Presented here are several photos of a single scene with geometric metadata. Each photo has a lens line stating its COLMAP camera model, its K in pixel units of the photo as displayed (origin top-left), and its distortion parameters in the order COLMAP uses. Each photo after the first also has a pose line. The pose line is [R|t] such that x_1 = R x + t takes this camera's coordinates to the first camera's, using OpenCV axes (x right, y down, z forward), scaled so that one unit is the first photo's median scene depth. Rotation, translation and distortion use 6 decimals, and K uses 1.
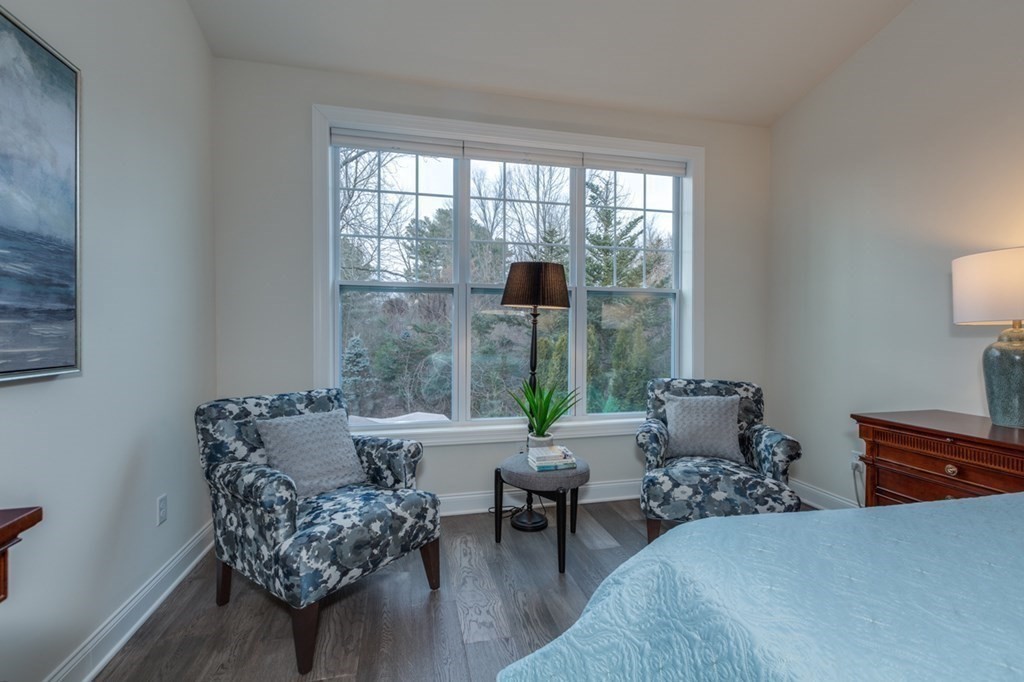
lens RADIAL K [[460.7, 0, 511.8], [0, 460.7, 335.5], [0, 0, 1]] dist [0.008924, -0.001838]
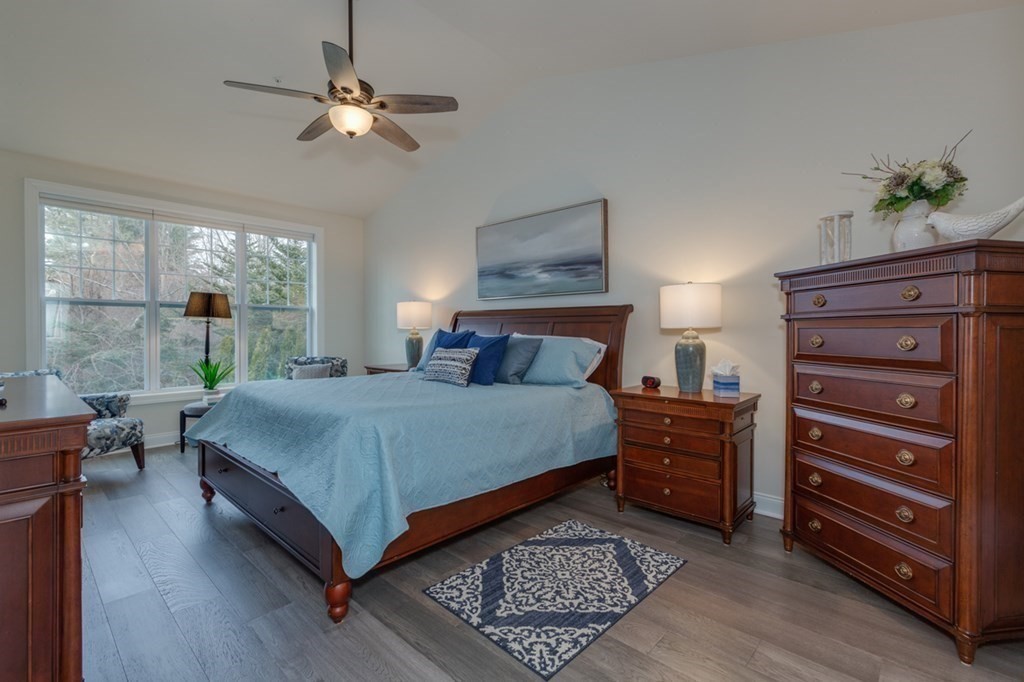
lens RADIAL K [[460.7, 0, 508.9], [0, 460.7, 331.2], [0, 0, 1]] dist [0.008924, -0.001838]
pose [[0.831544, -0.005249, 0.555434, 0.025644], [0.006666, 0.999978, -0.000528, -0.002447], [-0.555419, 0.004142, 0.831560, -1.091237]]
